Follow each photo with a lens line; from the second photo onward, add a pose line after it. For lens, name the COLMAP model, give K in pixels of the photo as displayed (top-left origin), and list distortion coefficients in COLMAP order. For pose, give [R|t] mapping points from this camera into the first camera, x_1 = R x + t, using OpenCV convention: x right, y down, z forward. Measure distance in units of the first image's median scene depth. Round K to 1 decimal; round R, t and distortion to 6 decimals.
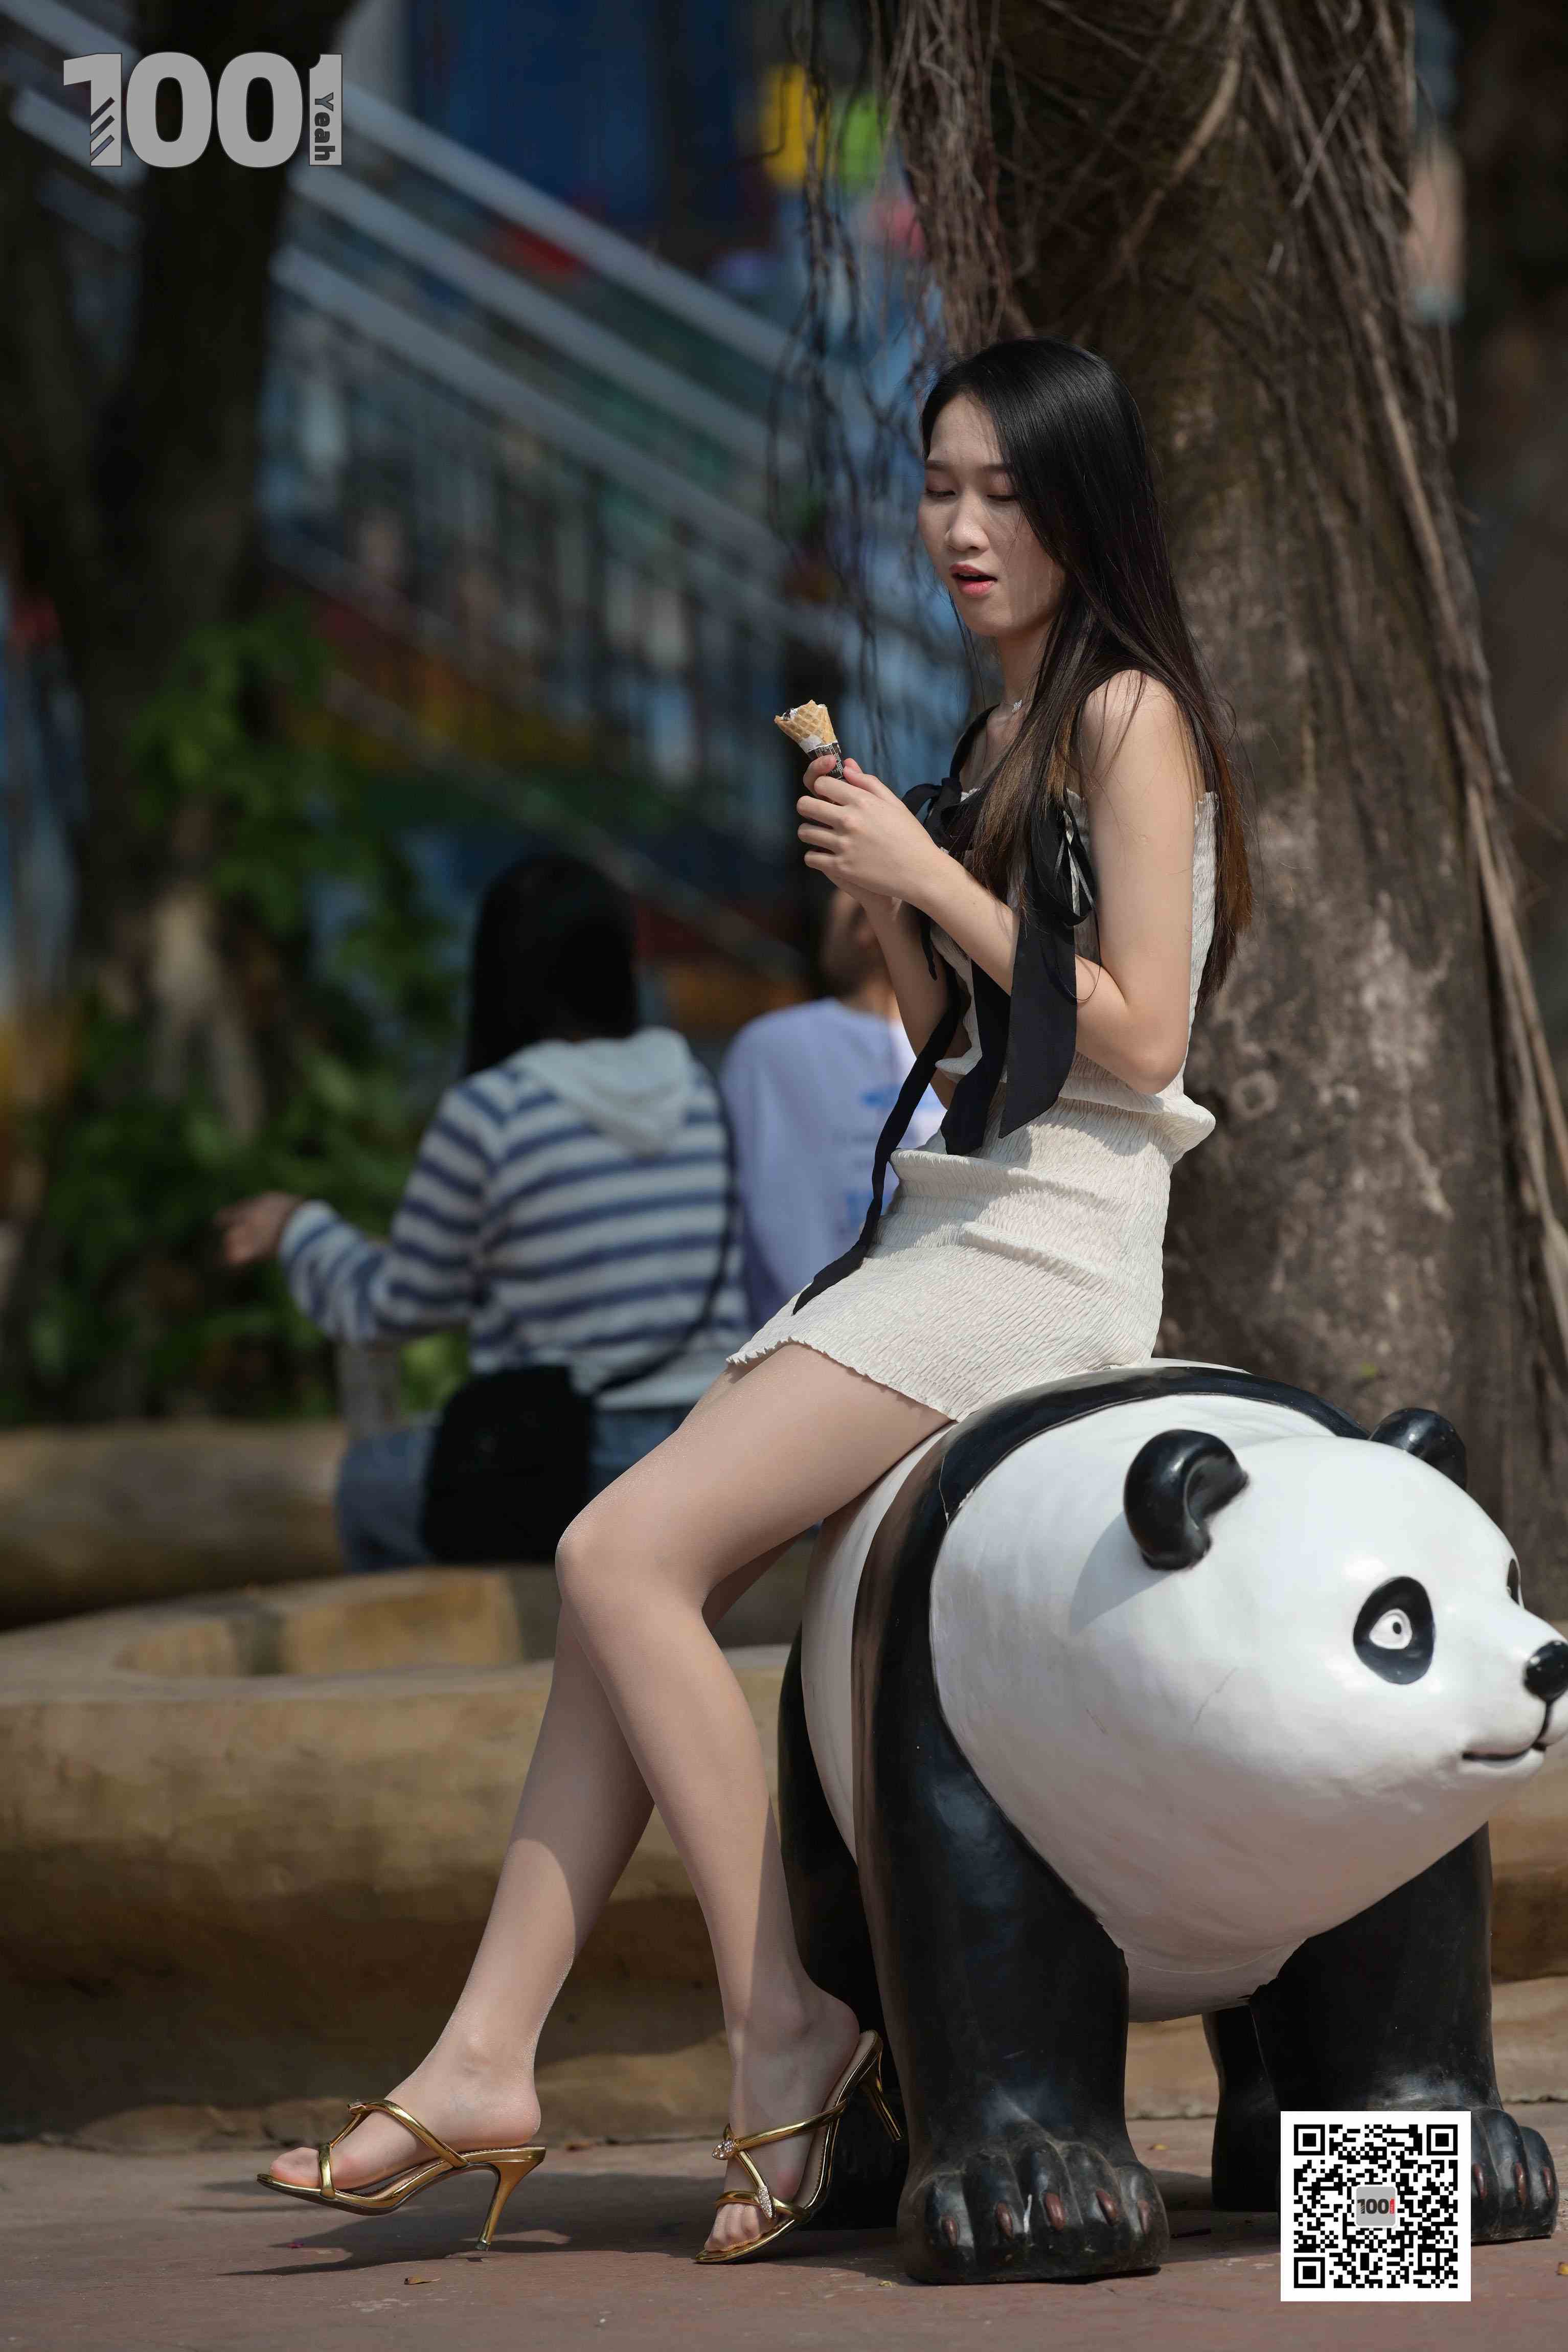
lens RADIAL K [[13253.0, 0, 784.0], [0, 13253.0, 1176.0], [0, 0, 1]] dist [-0.029332, 9.914349]
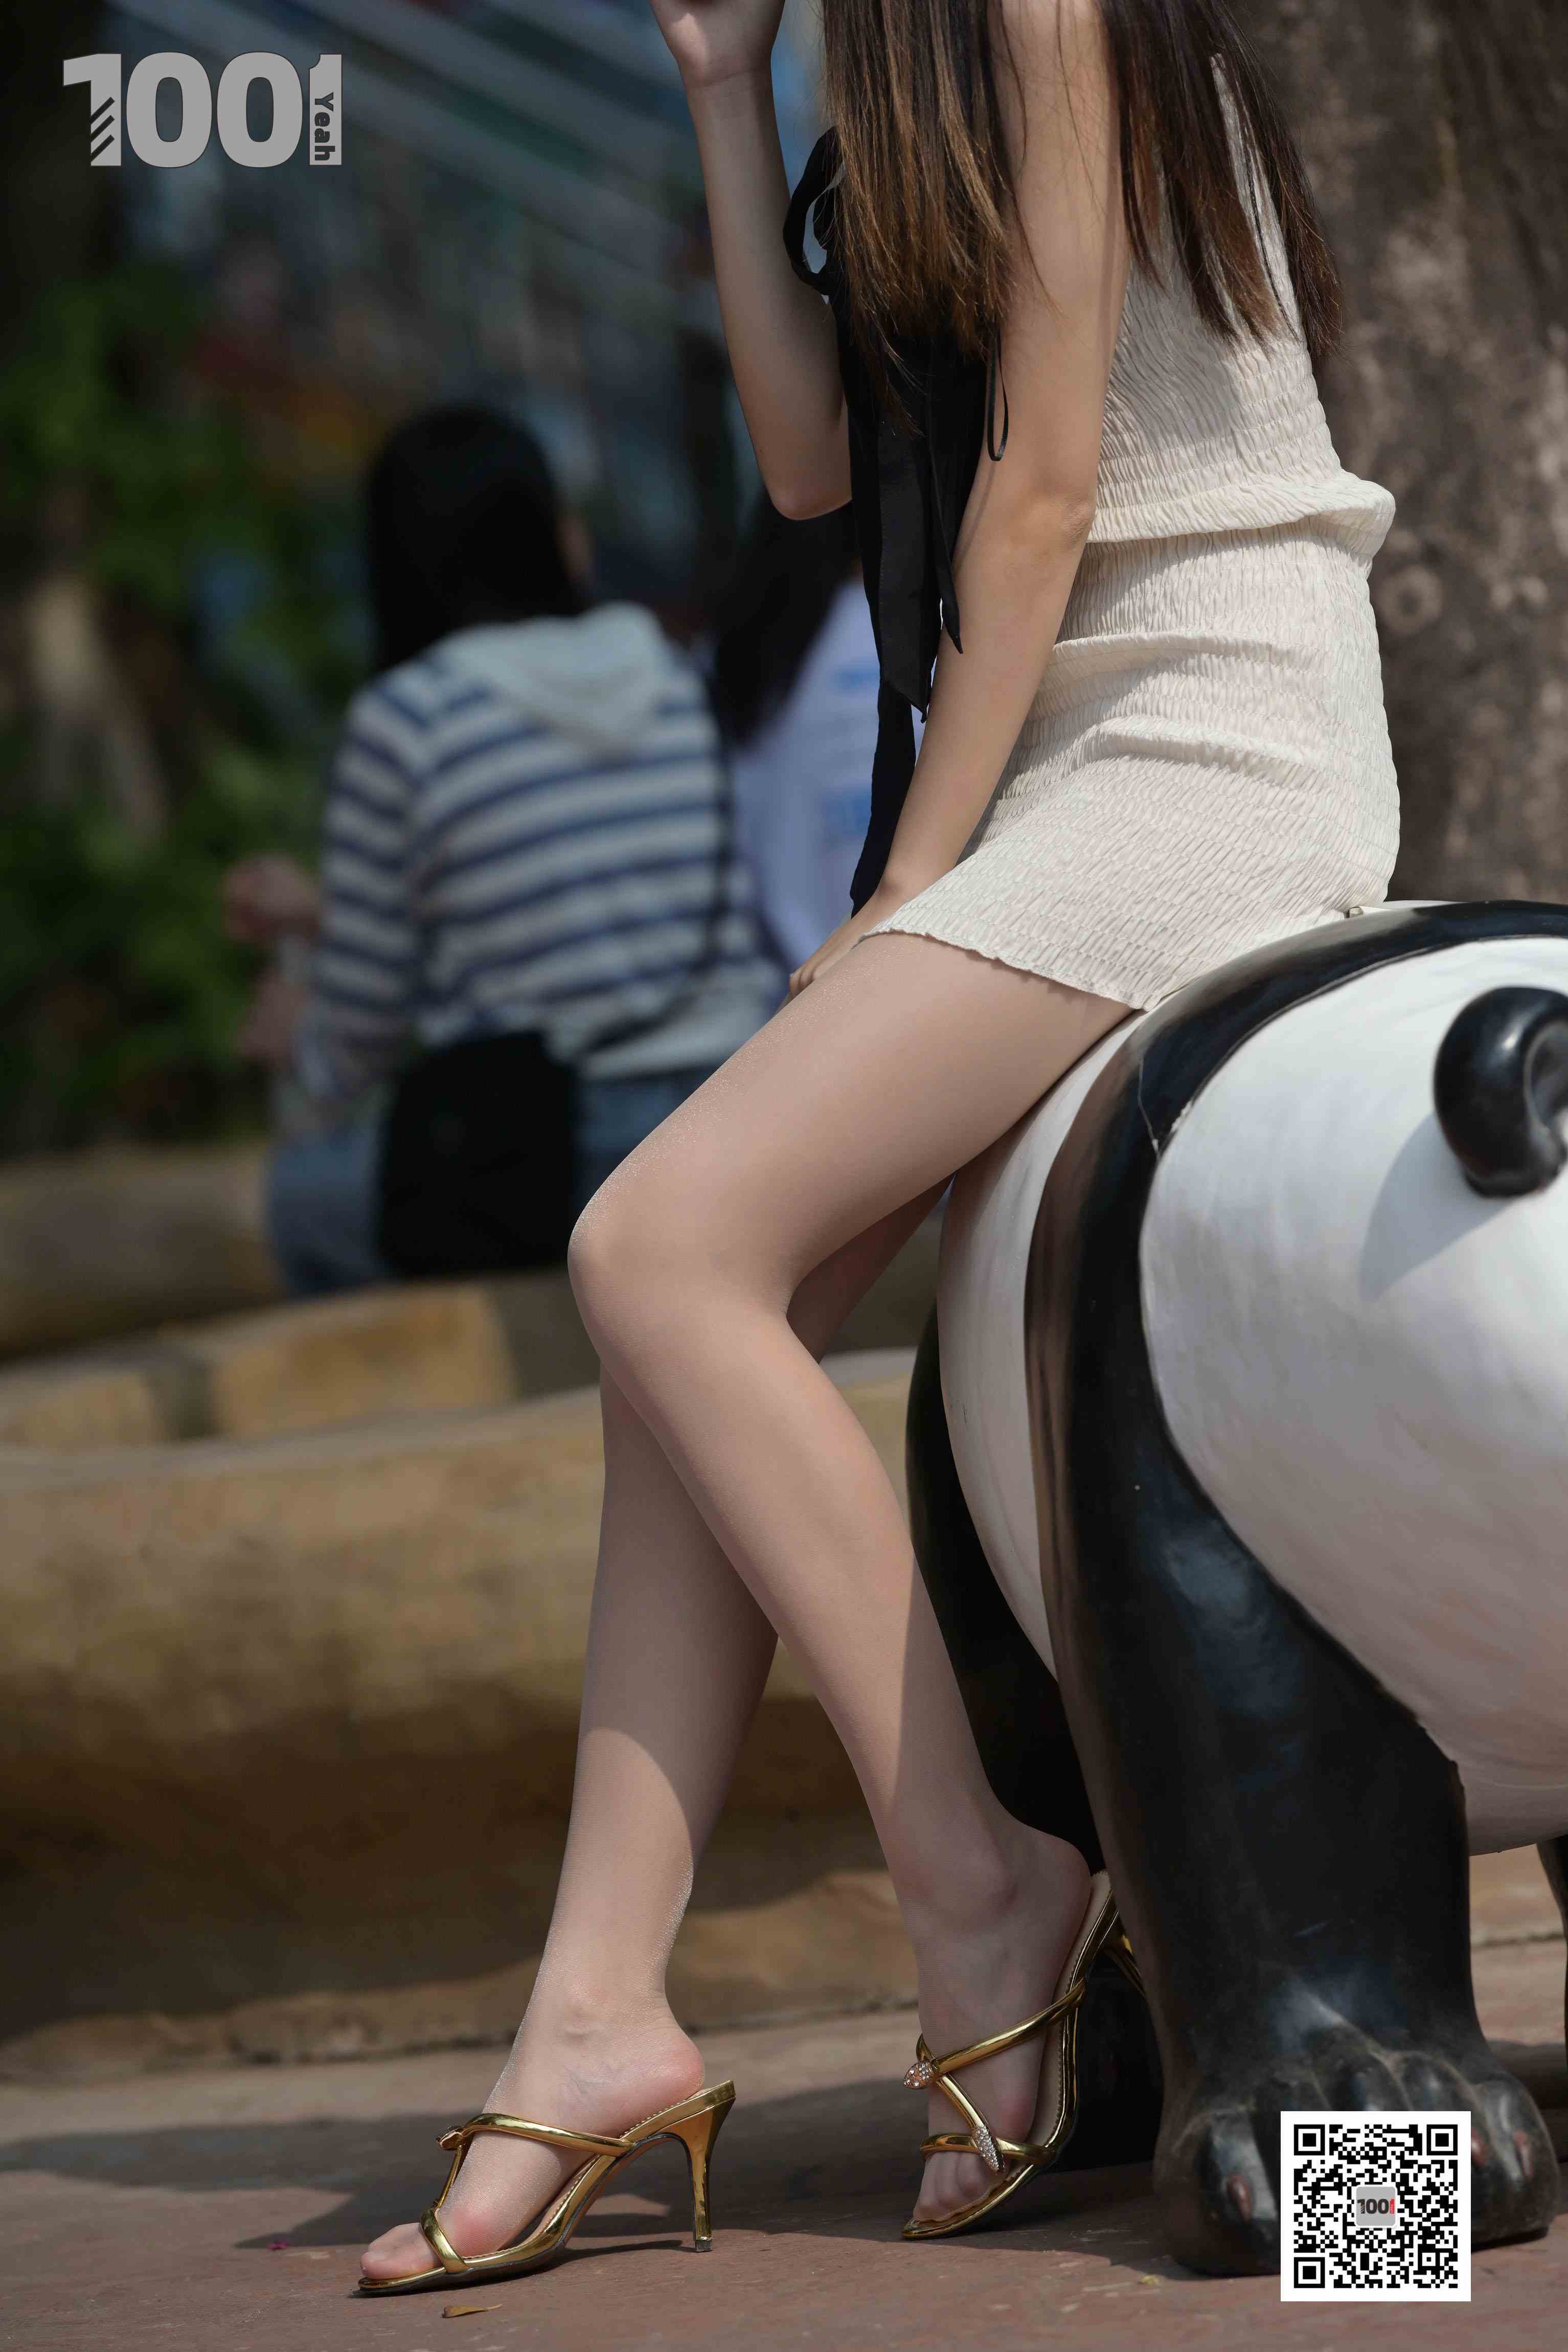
lens RADIAL K [[10863.6, 0, 784.0], [0, 10863.6, 1176.0], [0, 0, 1]] dist [-0.076160, 1.004320]
pose [[0.997308, -0.072330, 0.012043, -0.013397], [0.072086, 0.997207, 0.019556, 0.014971], [-0.013424, -0.018635, 0.999736, 0.442929]]
